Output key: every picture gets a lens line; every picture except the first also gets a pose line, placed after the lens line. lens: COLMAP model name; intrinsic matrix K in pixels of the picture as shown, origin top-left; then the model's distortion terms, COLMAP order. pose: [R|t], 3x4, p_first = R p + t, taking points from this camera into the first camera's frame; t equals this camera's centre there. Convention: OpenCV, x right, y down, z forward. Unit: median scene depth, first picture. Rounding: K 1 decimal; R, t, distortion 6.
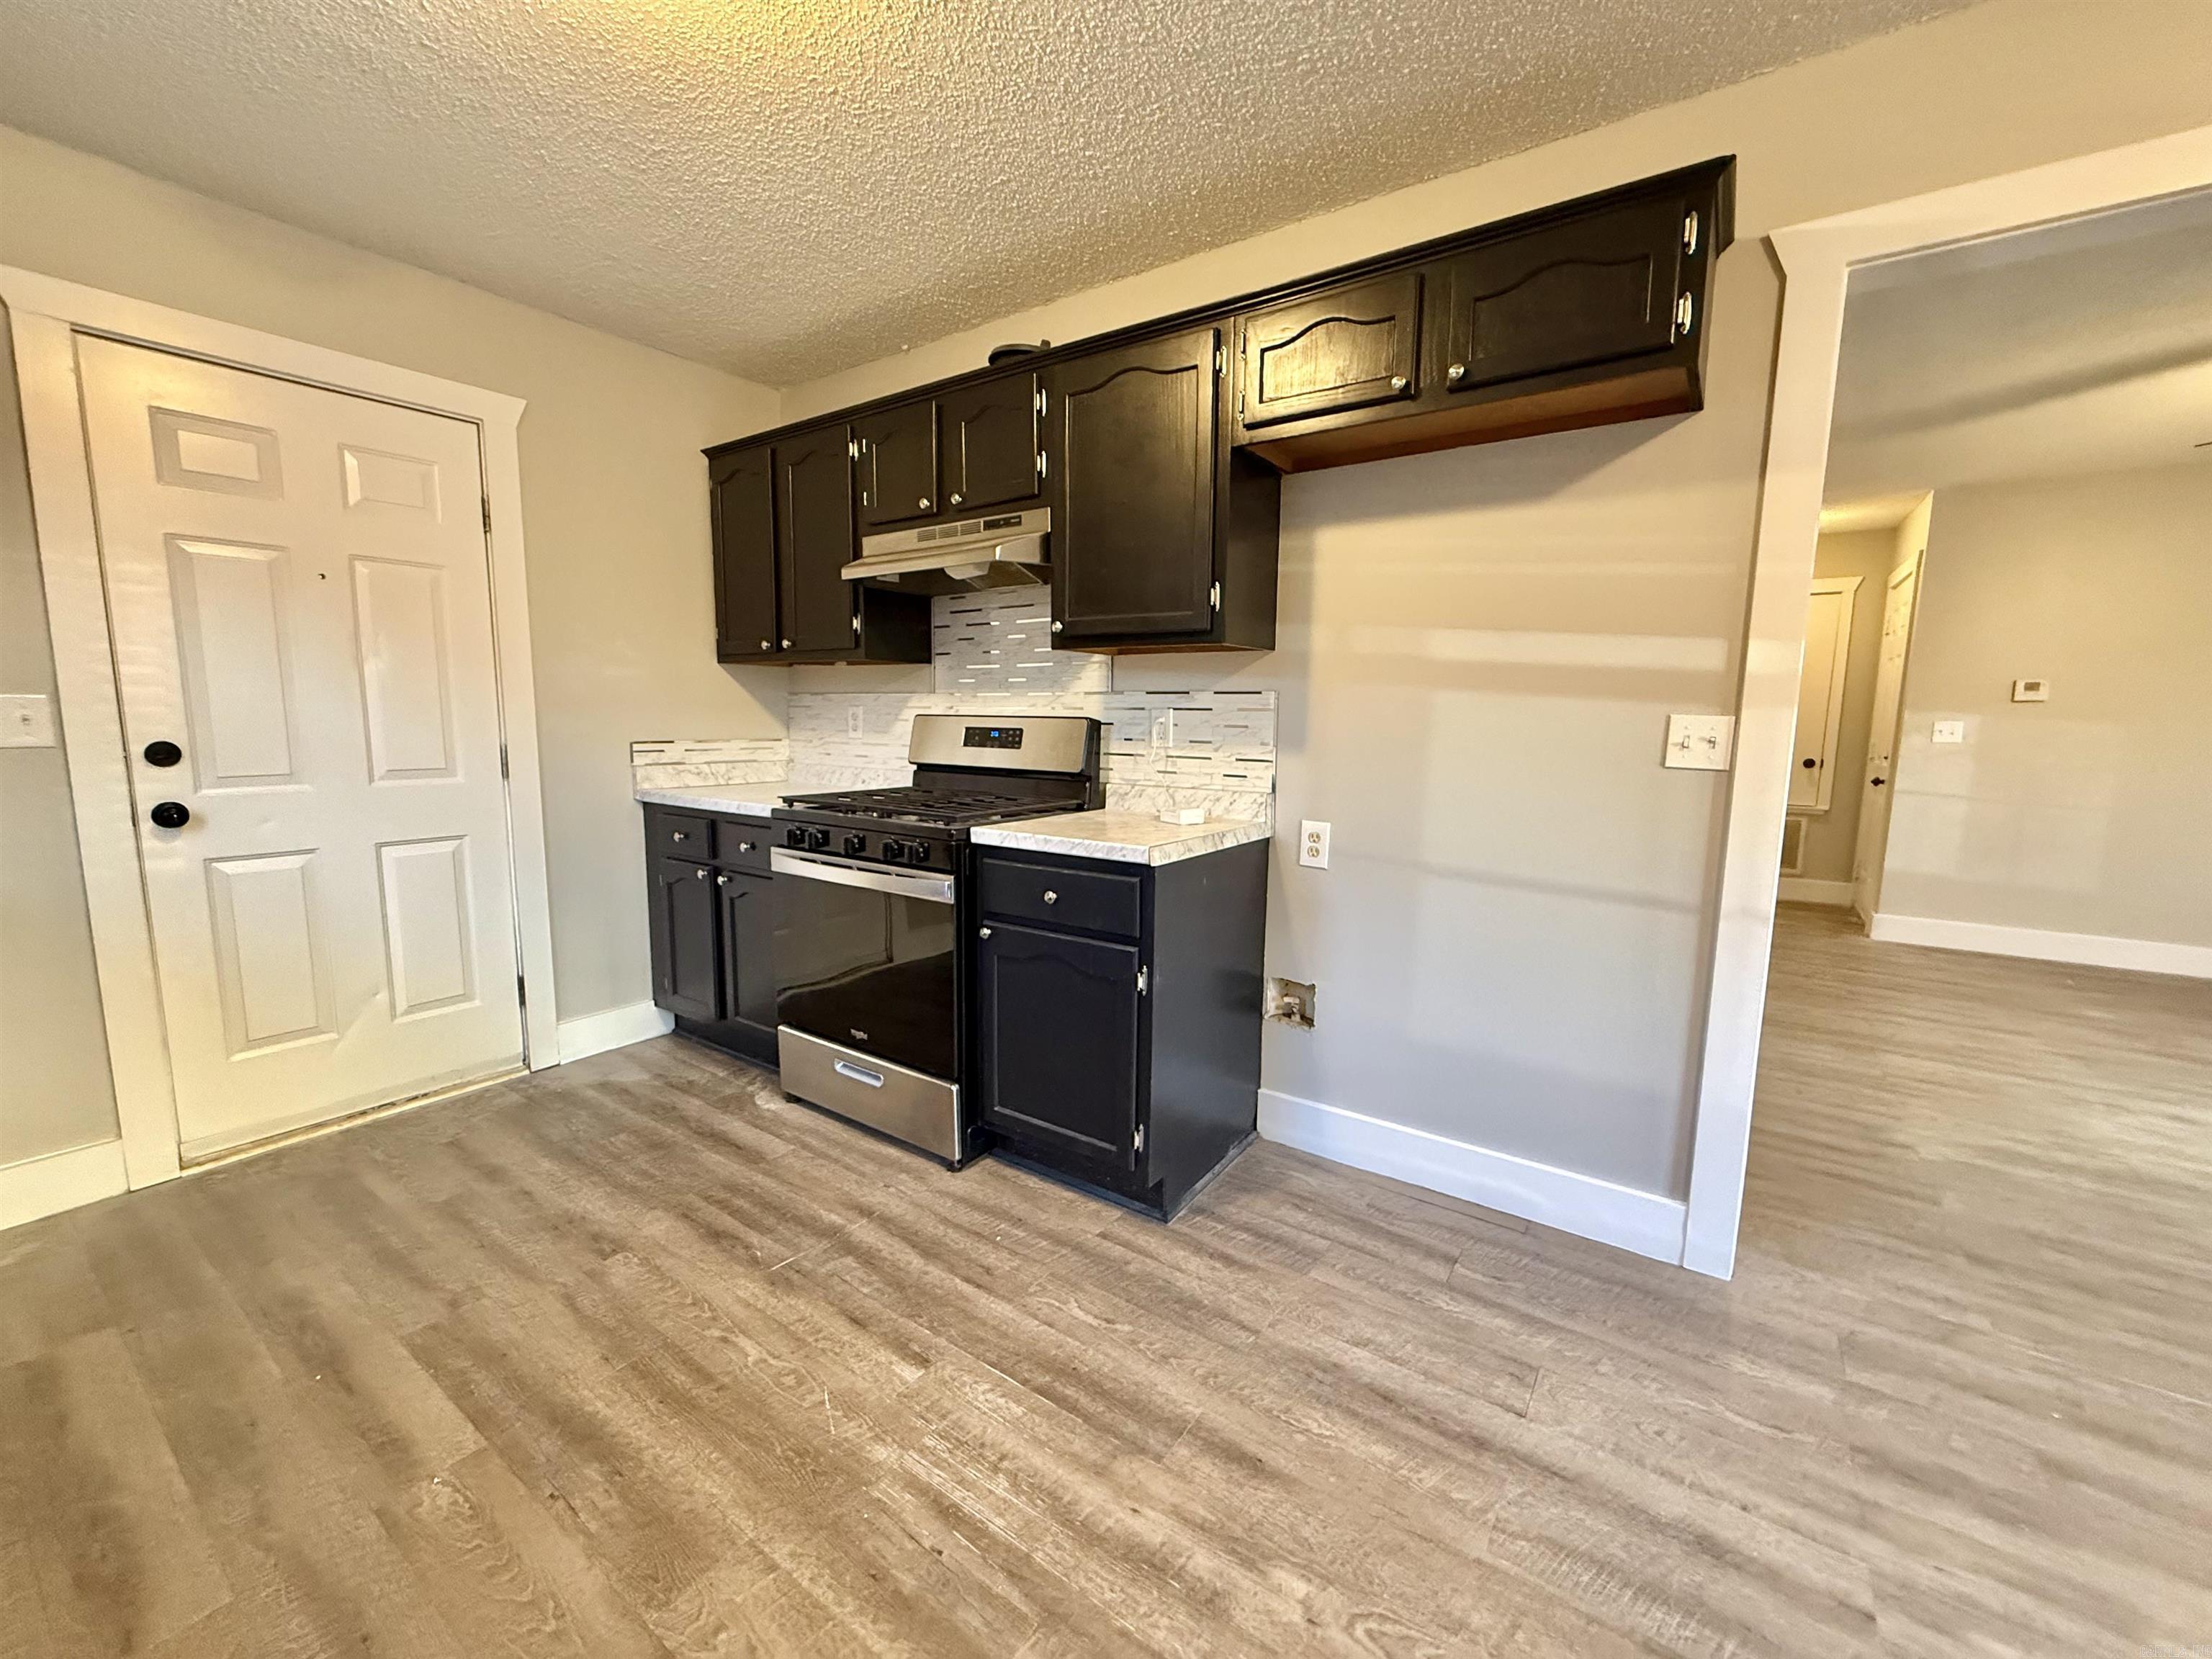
lens RADIAL K [[880.8, 0, 1099.0], [0, 880.8, 825.3], [0, 0, 1]] dist [0.001111, 0.000143]
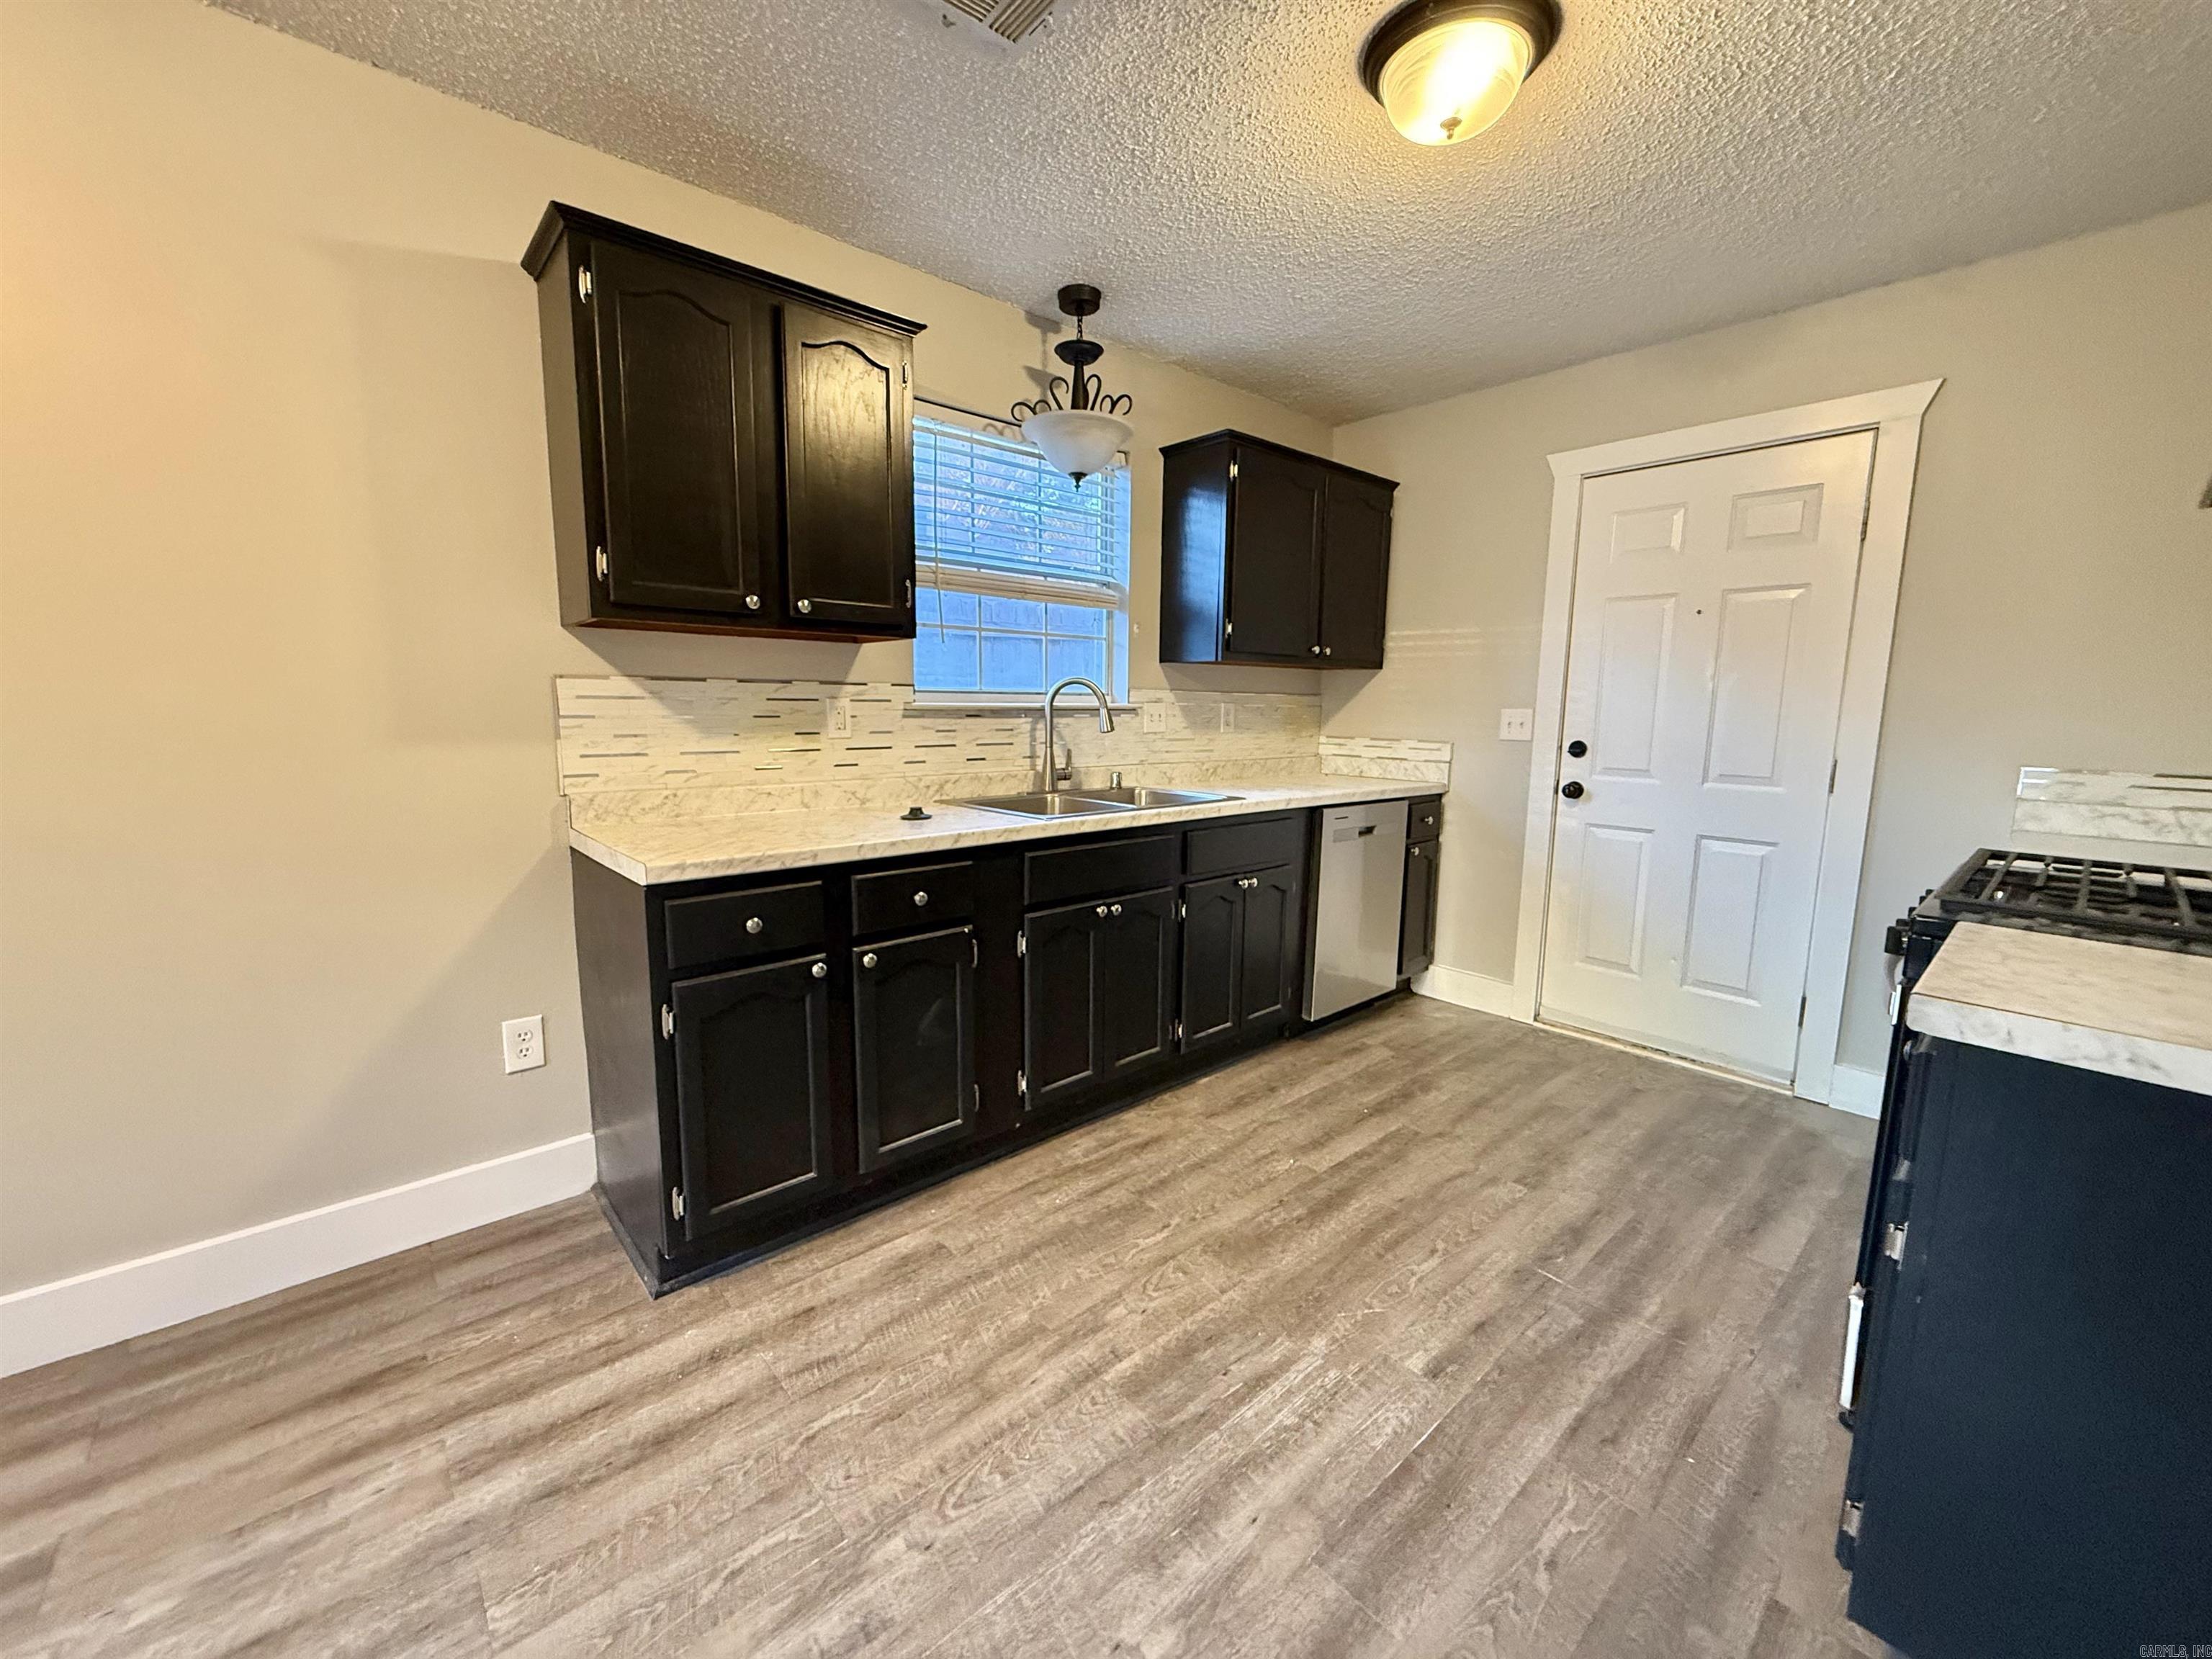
lens RADIAL K [[884.2, 0, 1098.7], [0, 884.2, 825.4], [0, 0, 1]] dist [-0.000563, -0.000066]
pose [[-0.232888, 0.121645, -0.964866, 0.617987], [-0.139253, 0.977751, 0.156881, -0.080497], [0.962482, 0.170896, -0.210767, 0.589308]]
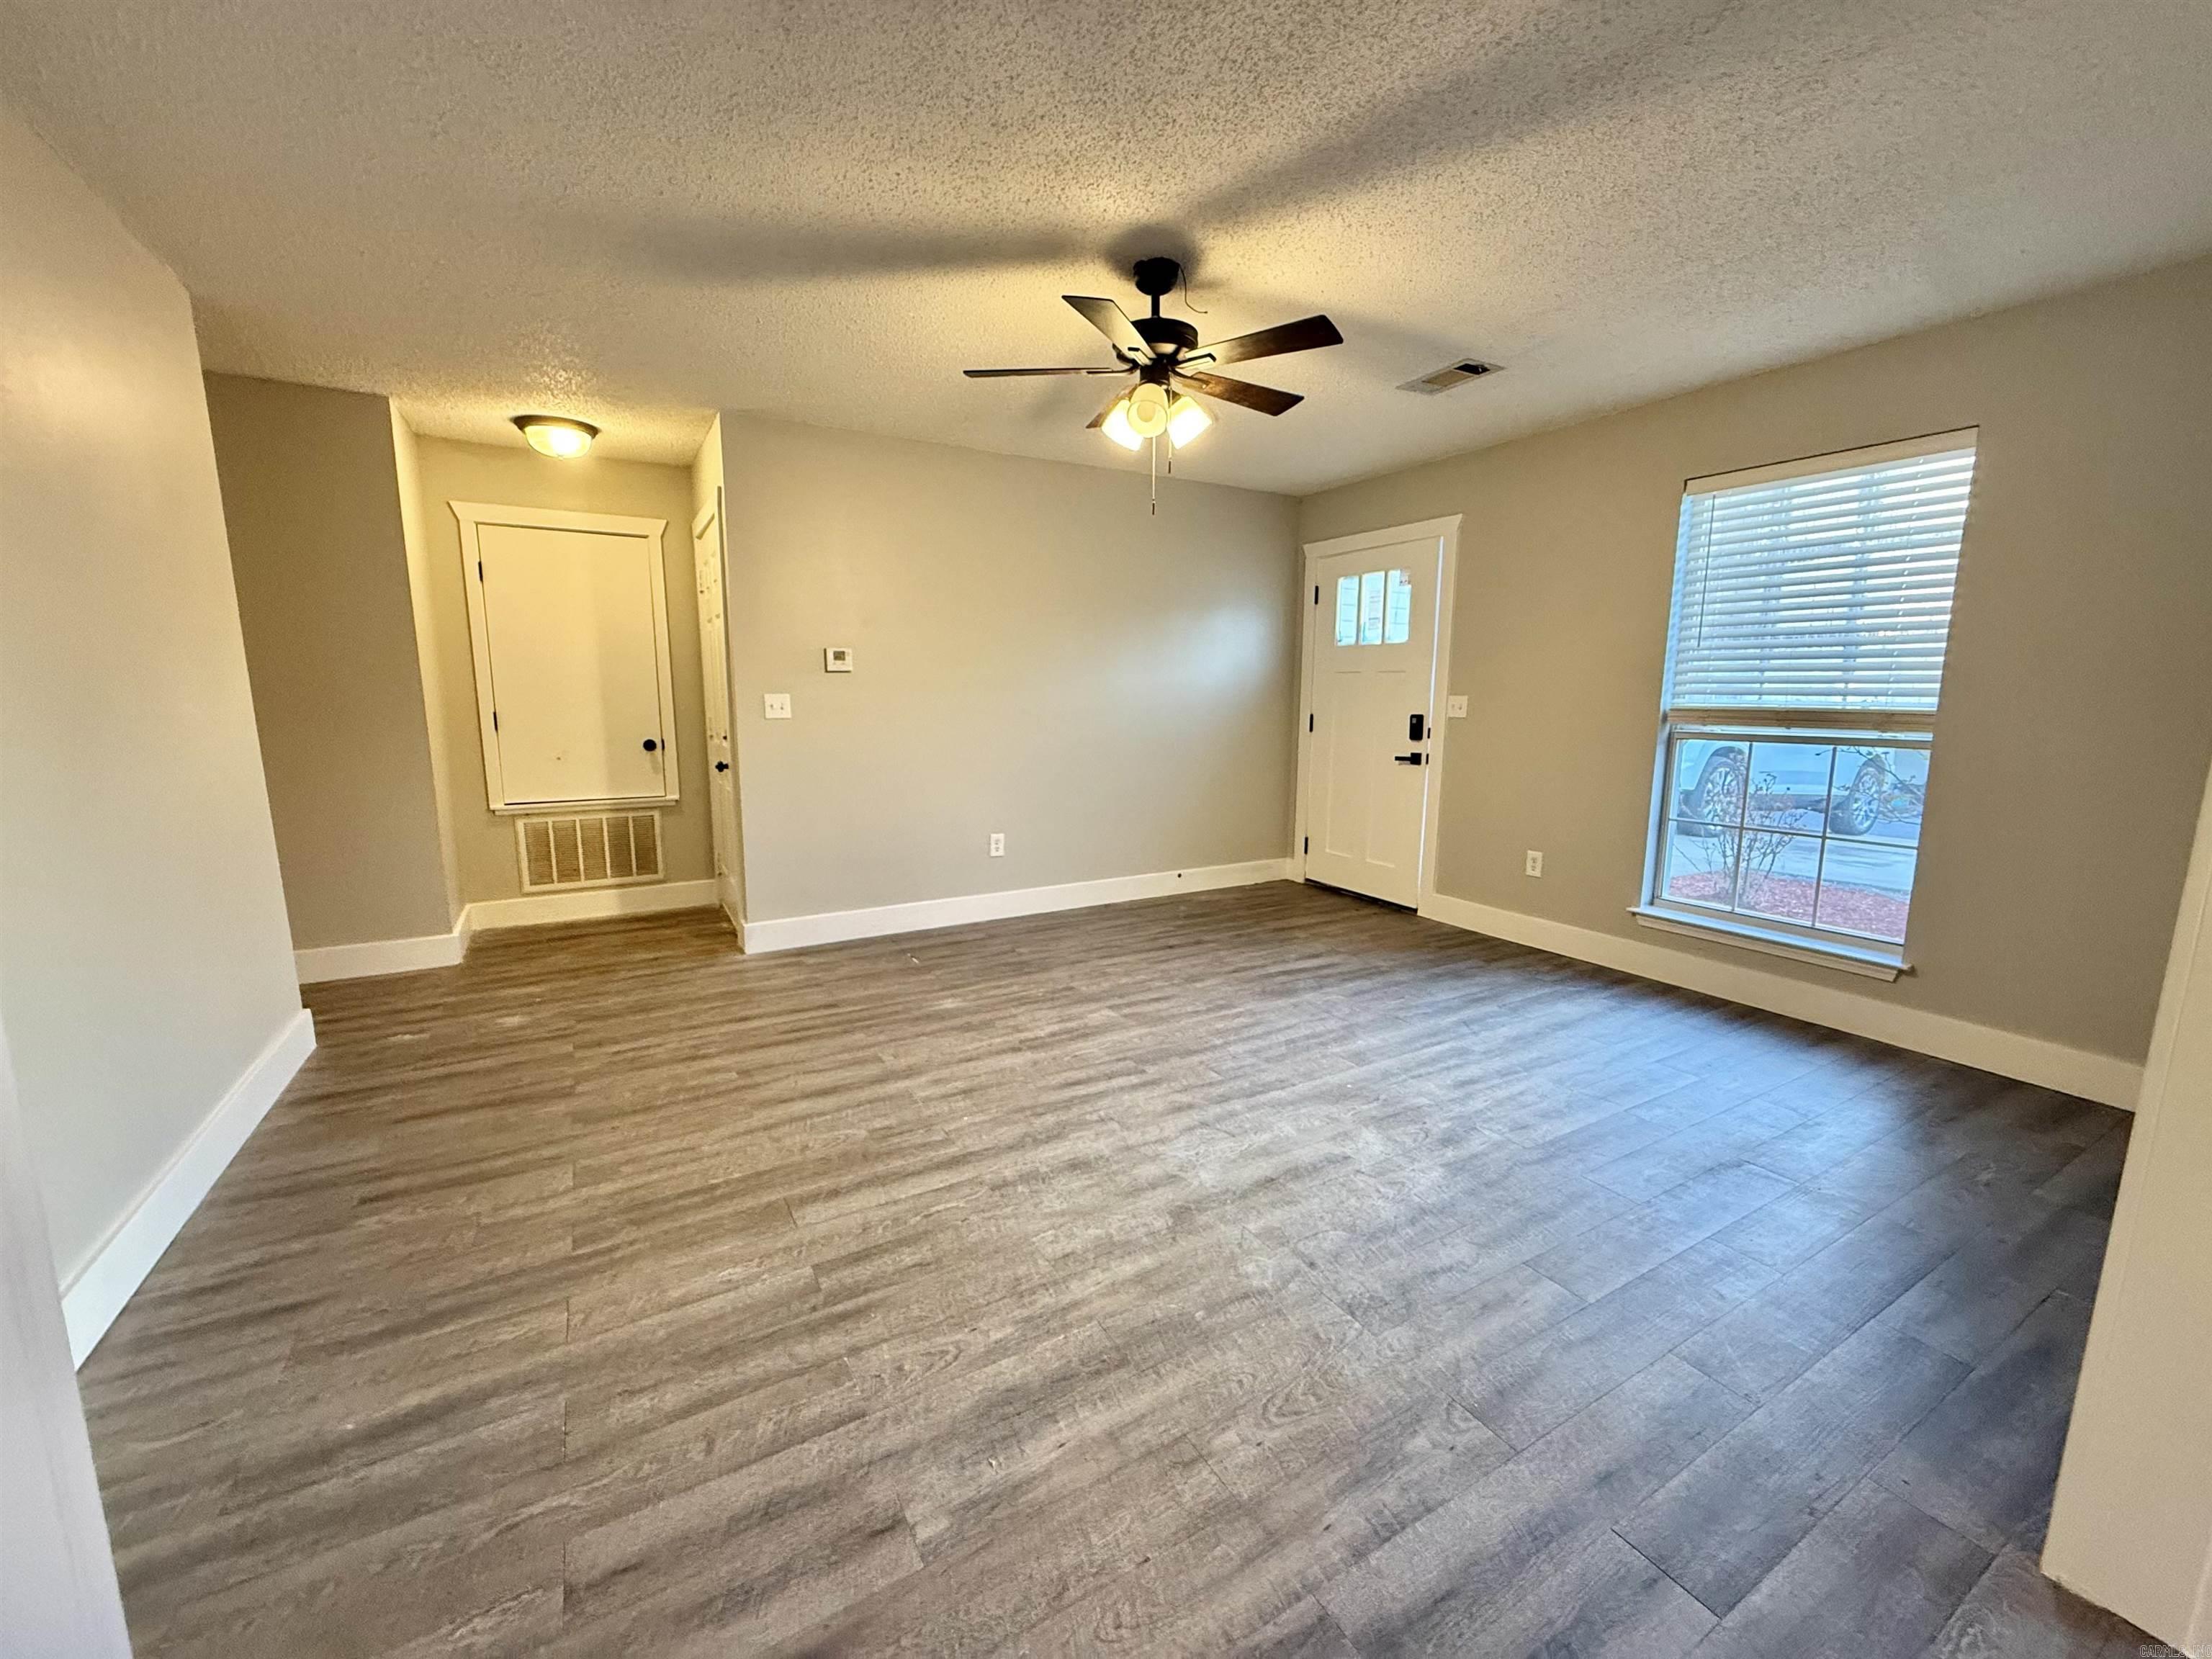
lens RADIAL K [[880.8, 0, 1099.0], [0, 880.8, 825.3], [0, 0, 1]] dist [0.001111, 0.000143]
pose [[0.423759, -0.149694, 0.893320, 0.690257], [0.115371, 0.987136, 0.110687, -0.113167], [-0.898397, 0.056158, 0.435578, 0.783561]]
